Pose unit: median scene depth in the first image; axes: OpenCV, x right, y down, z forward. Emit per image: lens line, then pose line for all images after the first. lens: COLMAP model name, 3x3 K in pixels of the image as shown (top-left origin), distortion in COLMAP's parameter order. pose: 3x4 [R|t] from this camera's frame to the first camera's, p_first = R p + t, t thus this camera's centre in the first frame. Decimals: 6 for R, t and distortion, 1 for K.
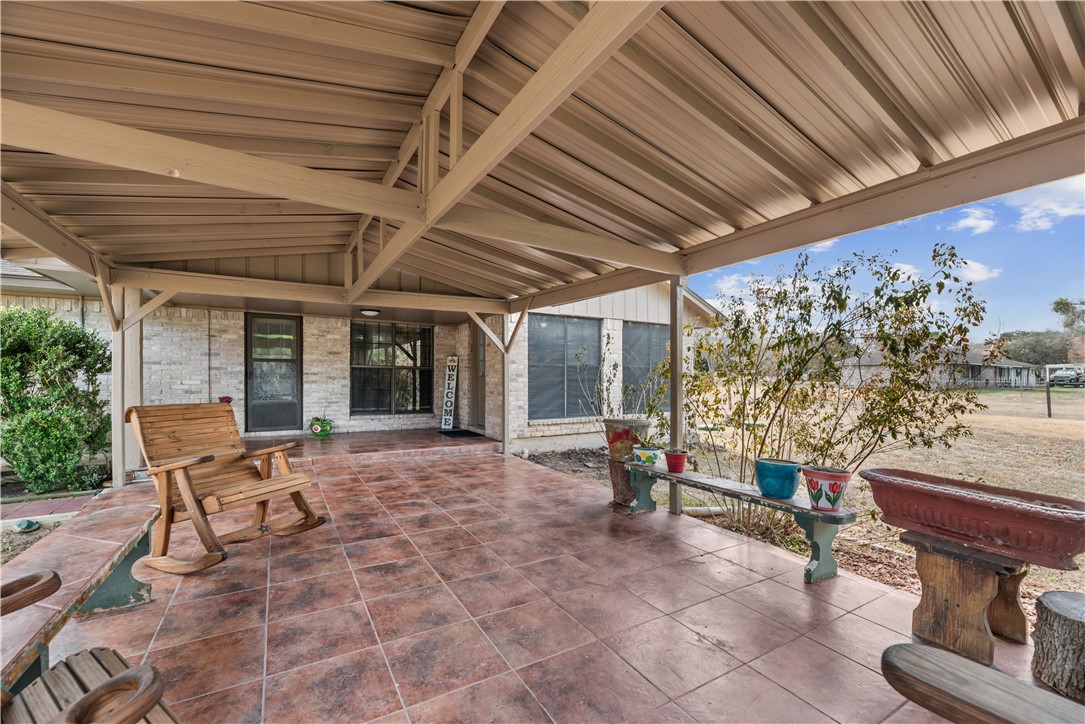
lens RADIAL K [[446.4, 0, 542.4], [0, 446.4, 374.0], [0, 0, 1]] dist [0.000093, 0.000032]
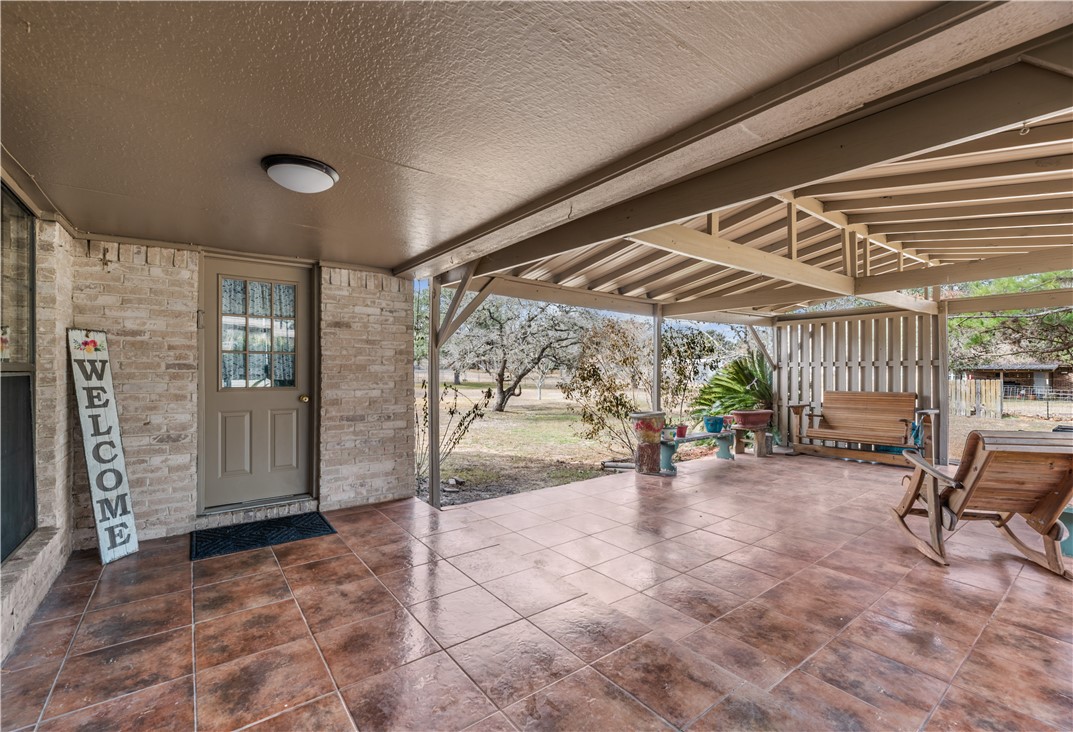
lens RADIAL K [[464.8, 0, 536.5], [0, 464.8, 366.0], [0, 0, 1]] dist [-0.000067, -0.000023]
pose [[-0.107072, 0.013307, 0.994162, -0.580740], [-0.006629, 0.999879, -0.014097, -0.012198], [-0.994229, -0.008099, -0.106971, 0.737510]]
